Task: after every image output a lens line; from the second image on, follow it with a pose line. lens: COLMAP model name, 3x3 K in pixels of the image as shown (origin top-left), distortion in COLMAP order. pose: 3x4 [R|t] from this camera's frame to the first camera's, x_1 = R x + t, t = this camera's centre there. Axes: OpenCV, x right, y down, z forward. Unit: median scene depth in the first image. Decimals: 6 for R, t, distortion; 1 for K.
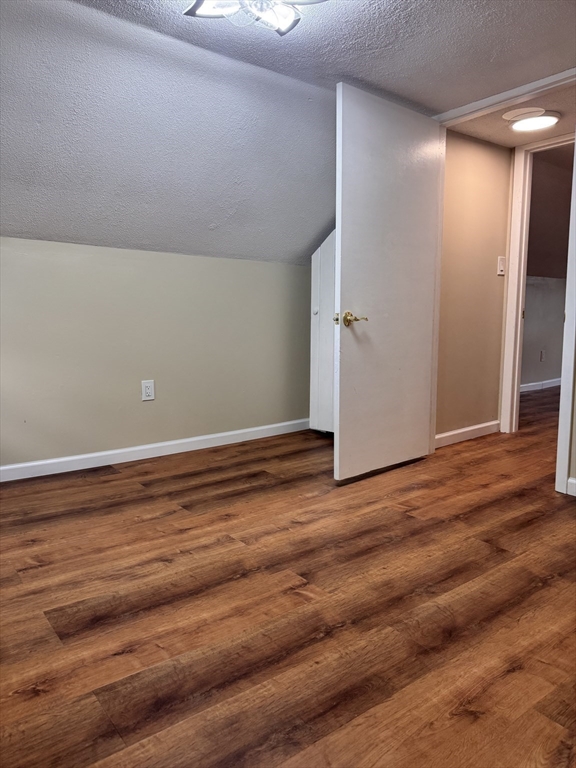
lens RADIAL K [[540.0, 0, 288.0], [0, 540.0, 384.0], [0, 0, 1]] dist [0.108152, -0.130591]
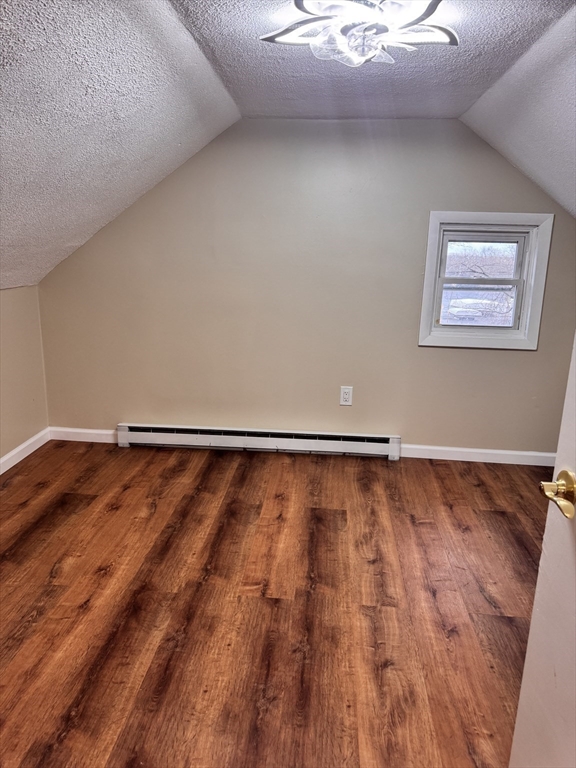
lens RADIAL K [[540.8, 0, 288.0], [0, 540.8, 384.0], [0, 0, 1]] dist [0.120095, -0.175586]
pose [[-0.671850, 0.160659, -0.723053, 0.735698], [-0.119243, 0.939999, 0.319662, -0.418709], [0.731025, 0.300984, -0.612381, 1.536647]]
